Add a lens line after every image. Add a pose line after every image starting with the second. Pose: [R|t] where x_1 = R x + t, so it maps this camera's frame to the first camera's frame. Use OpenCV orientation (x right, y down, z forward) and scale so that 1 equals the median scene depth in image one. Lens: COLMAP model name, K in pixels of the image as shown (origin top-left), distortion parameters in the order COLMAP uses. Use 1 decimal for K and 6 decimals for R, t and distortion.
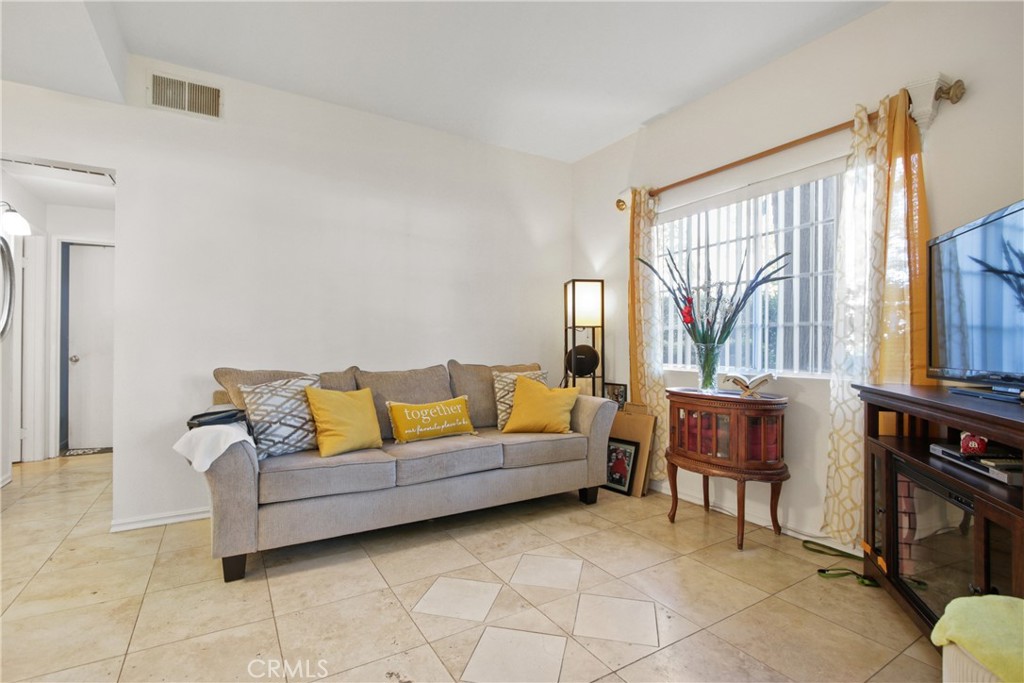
lens RADIAL K [[480.2, 0, 512.0], [0, 480.2, 341.5], [0, 0, 1]] dist [-0.015796, -0.000136]
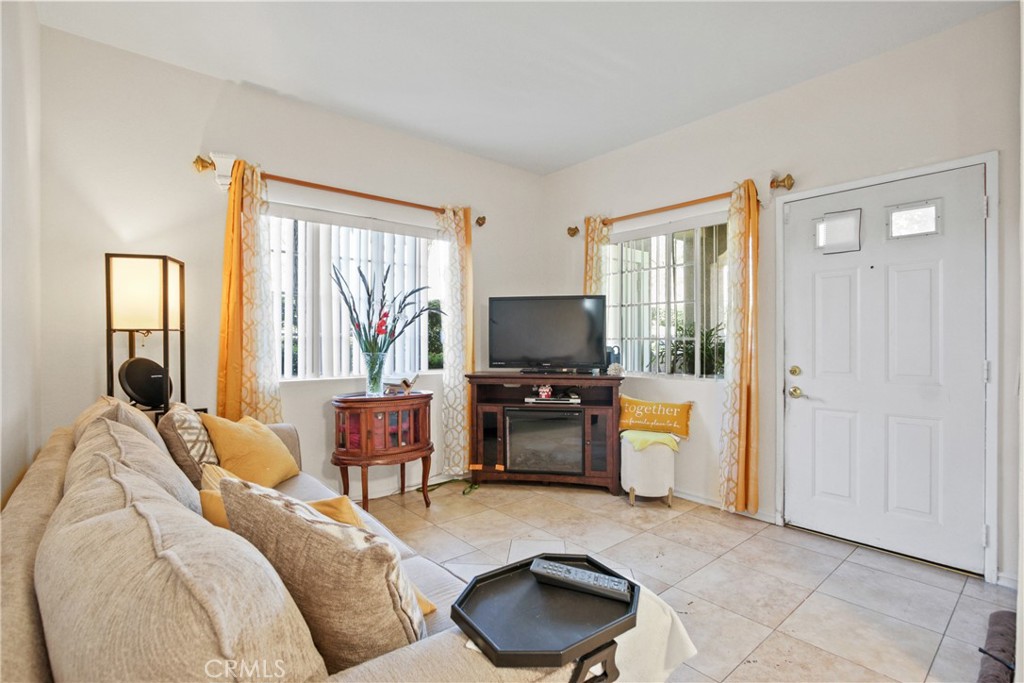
lens RADIAL K [[480.2, 0, 512.0], [0, 480.2, 341.5], [0, 0, 1]] dist [-0.015796, -0.000136]
pose [[-0.168625, -0.001957, 0.985678, -0.776736], [-0.003957, 0.999991, 0.001309, -0.024800], [-0.985672, -0.003679, -0.168631, 0.890674]]
